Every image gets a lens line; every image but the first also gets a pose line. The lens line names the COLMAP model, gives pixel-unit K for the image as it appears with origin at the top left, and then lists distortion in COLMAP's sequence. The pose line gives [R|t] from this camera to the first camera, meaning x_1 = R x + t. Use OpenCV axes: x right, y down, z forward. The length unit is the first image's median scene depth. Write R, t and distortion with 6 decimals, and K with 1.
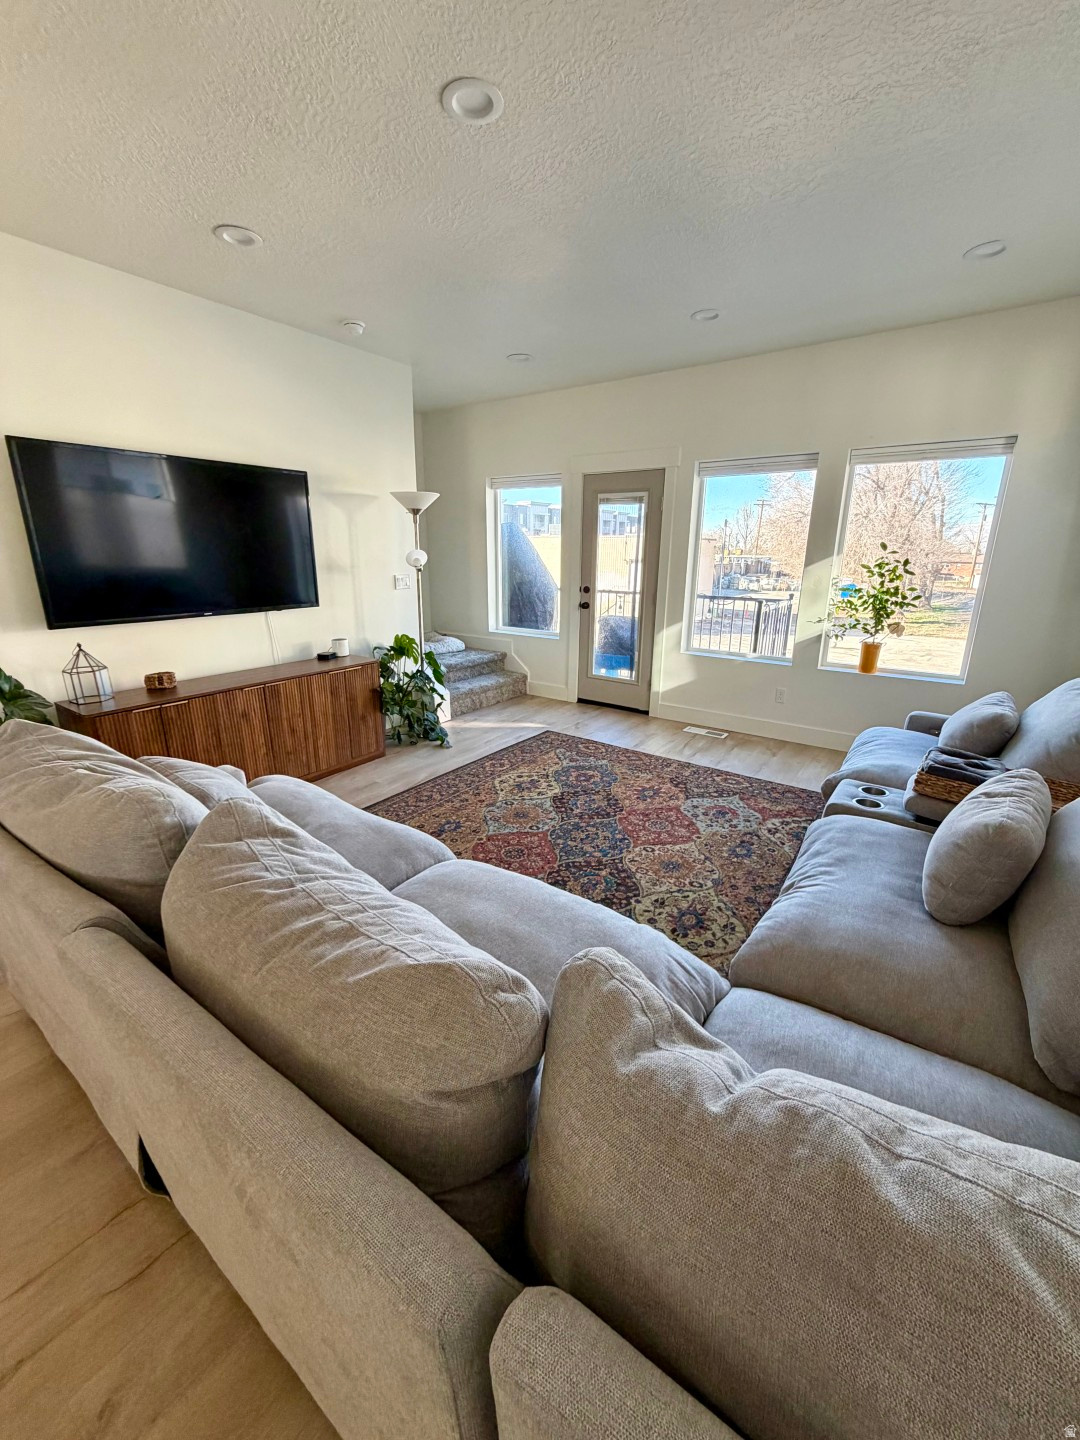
lens RADIAL K [[573.4, 0, 540.3], [0, 573.4, 716.9], [0, 0, 1]] dist [-0.001122, 0.000369]
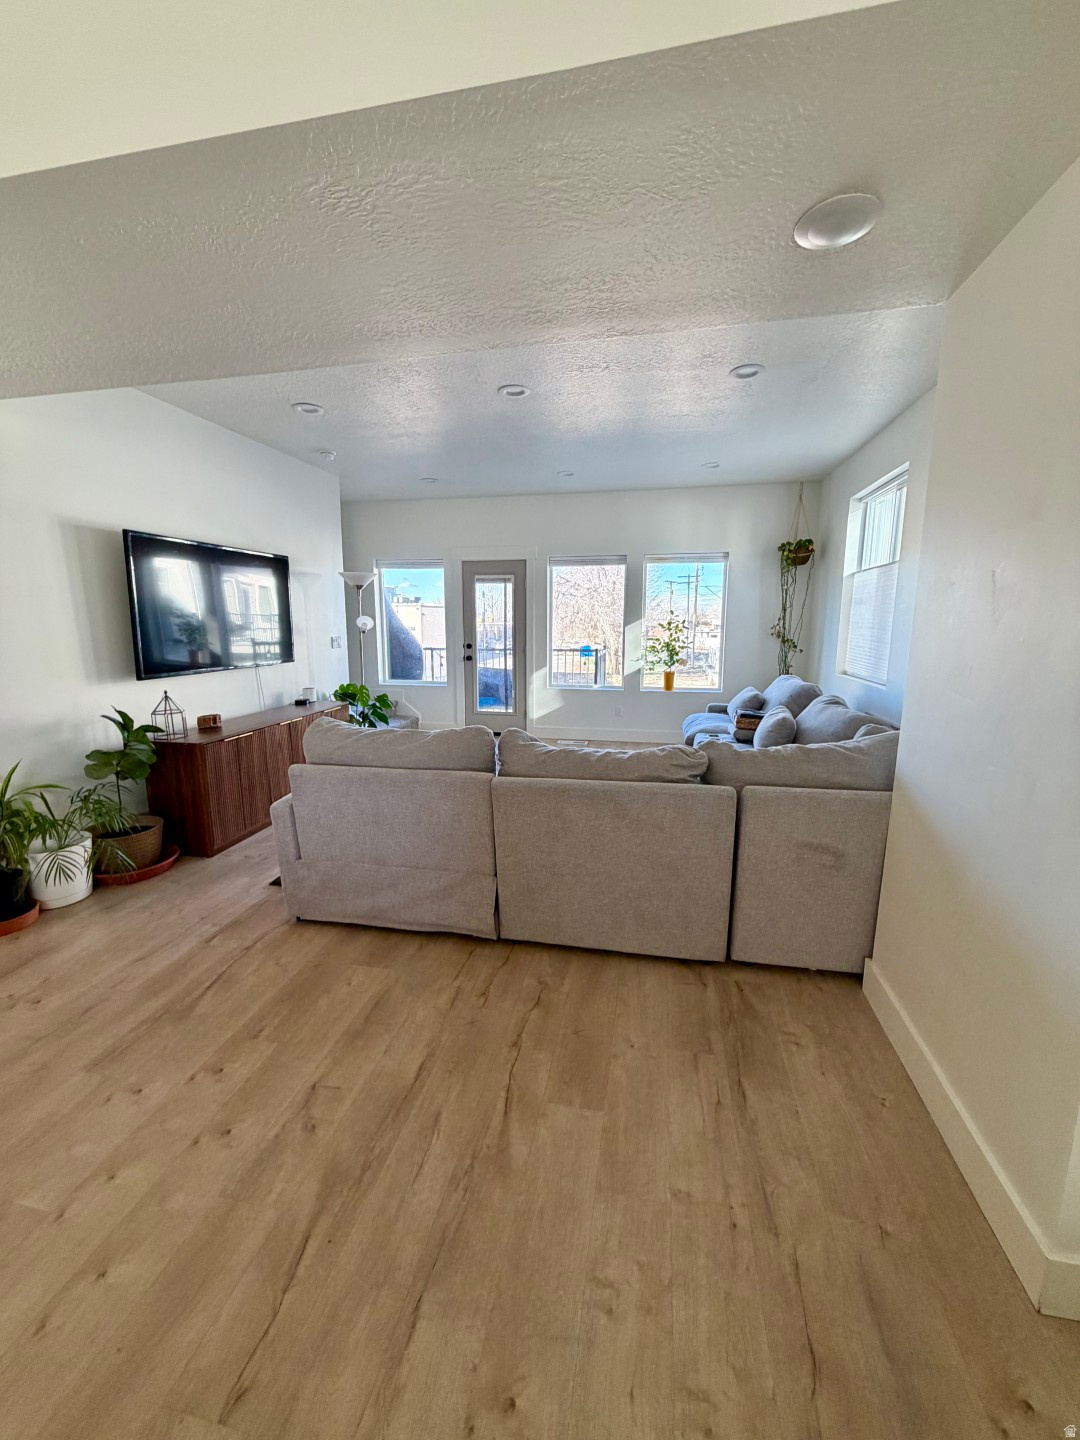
lens RADIAL K [[573.4, 0, 539.2], [0, 573.4, 716.4], [0, 0, 1]] dist [-0.001122, 0.000369]
pose [[0.915212, -0.074899, 0.395950, -0.395299], [0.119779, 0.988728, -0.089830, 0.093736], [-0.384759, 0.129640, 0.913868, -0.298616]]
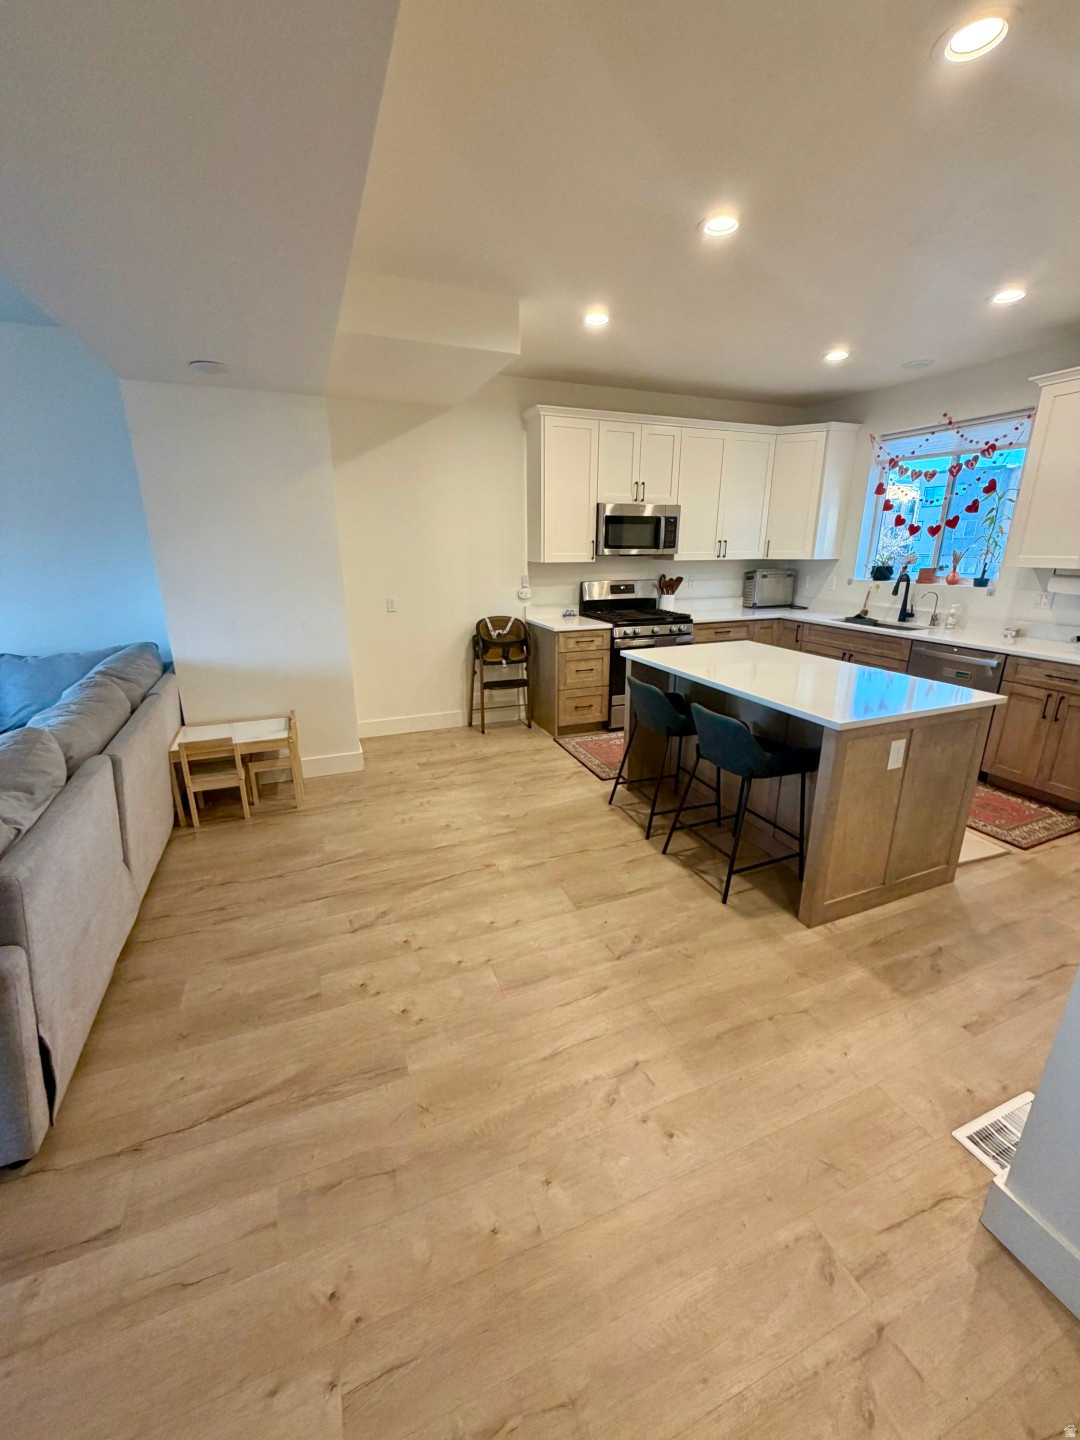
lens RADIAL K [[573.4, 0, 542.2], [0, 573.4, 718.4], [0, 0, 1]] dist [-0.001122, 0.000369]
pose [[-0.846528, -0.161529, 0.507246, -0.835427], [0.146135, 0.845736, 0.513200, -0.152058], [-0.511893, 0.508565, -0.692334, 0.408319]]
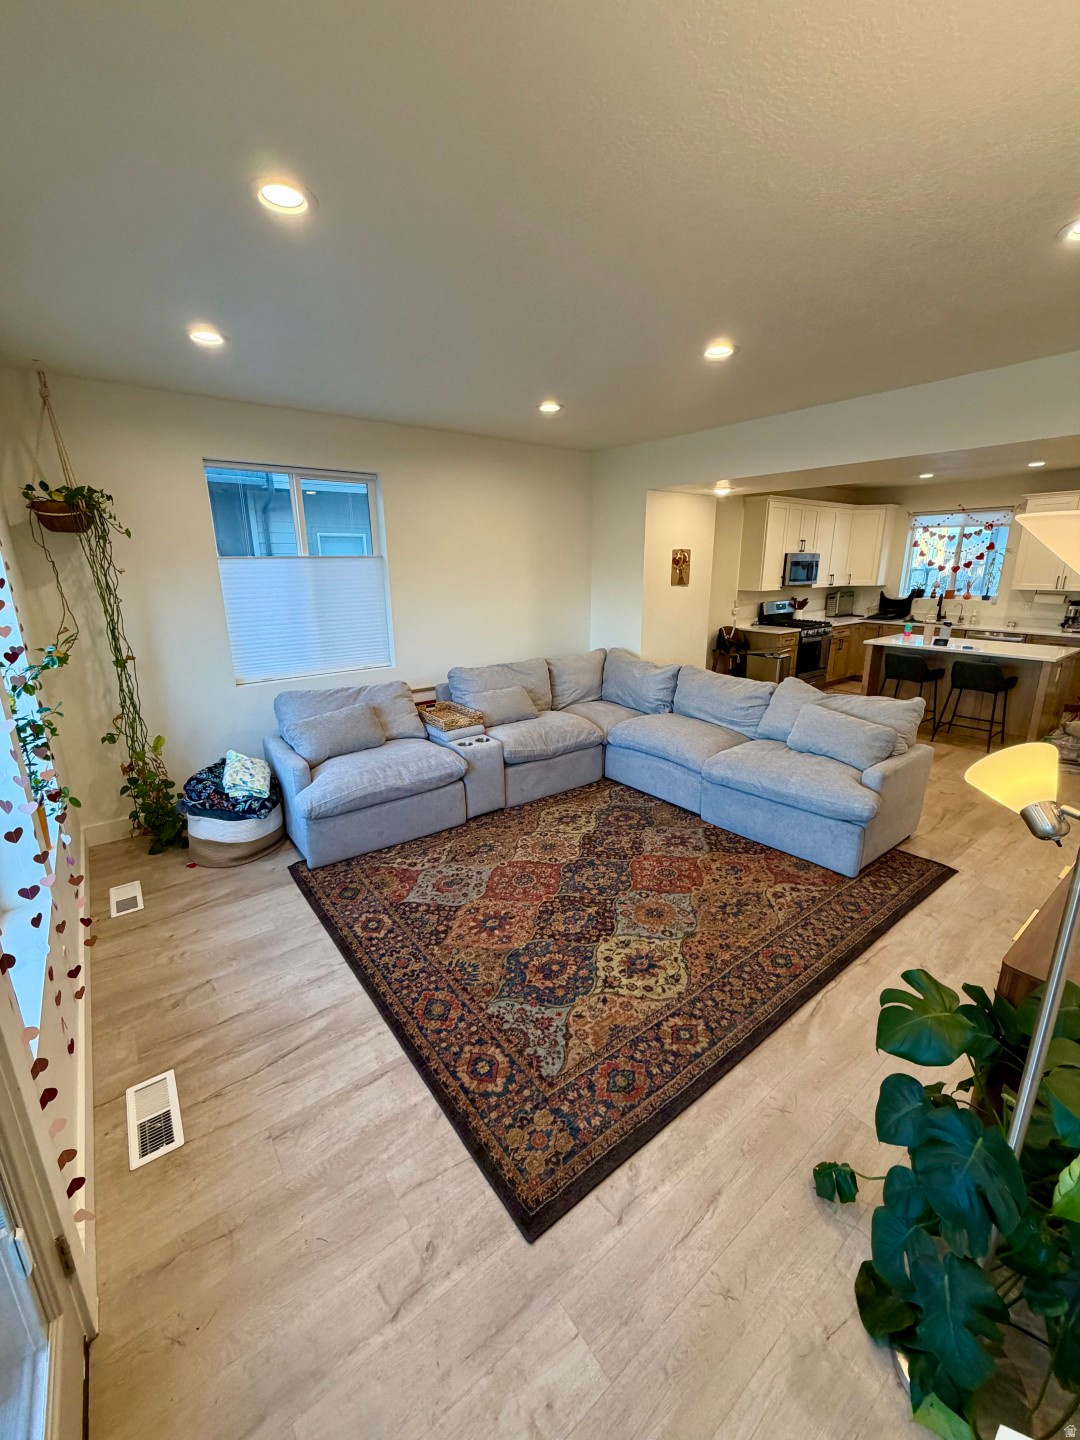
lens RADIAL K [[573.4, 0, 541.7], [0, 573.4, 716.4], [0, 0, 1]] dist [-0.001122, 0.000369]
pose [[-0.958021, -0.075471, 0.276586, -0.071771], [0.080523, 0.855065, 0.512230, -0.465998], [-0.275157, 0.512999, -0.813093, 1.305090]]
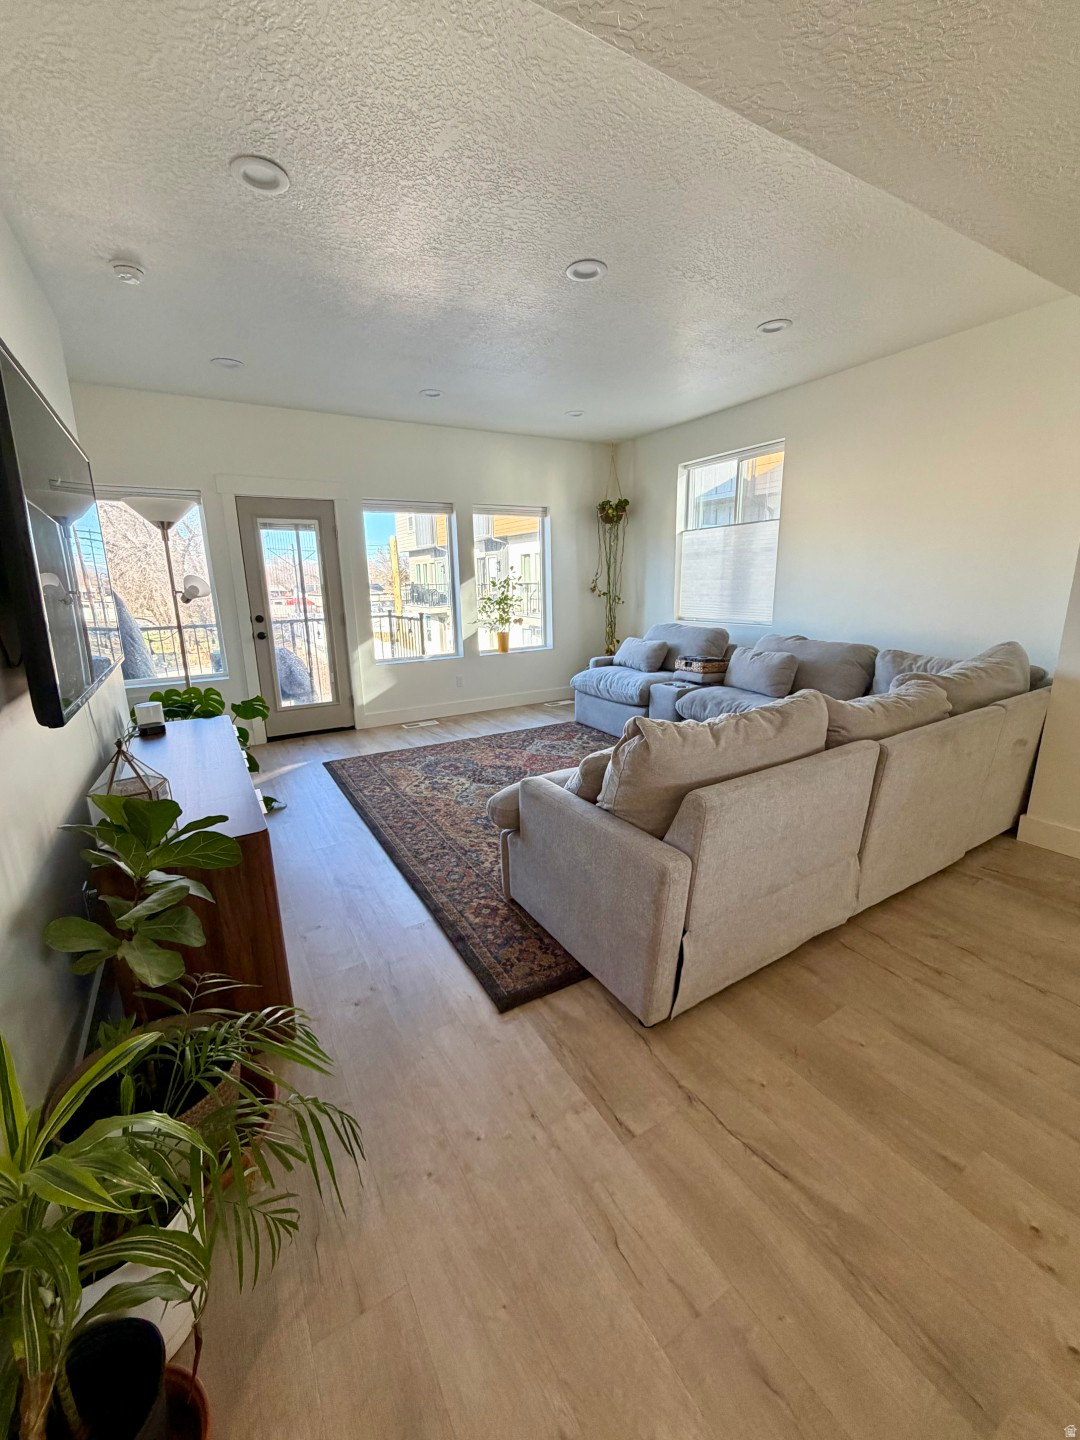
lens RADIAL K [[573.4, 0, 540.6], [0, 573.4, 718.4], [0, 0, 1]] dist [-0.001122, 0.000369]
pose [[0.401356, -0.231821, 0.886100, -0.782783], [0.280430, 0.952082, 0.122063, -0.071587], [-0.871936, 0.199498, 0.447133, 0.291571]]
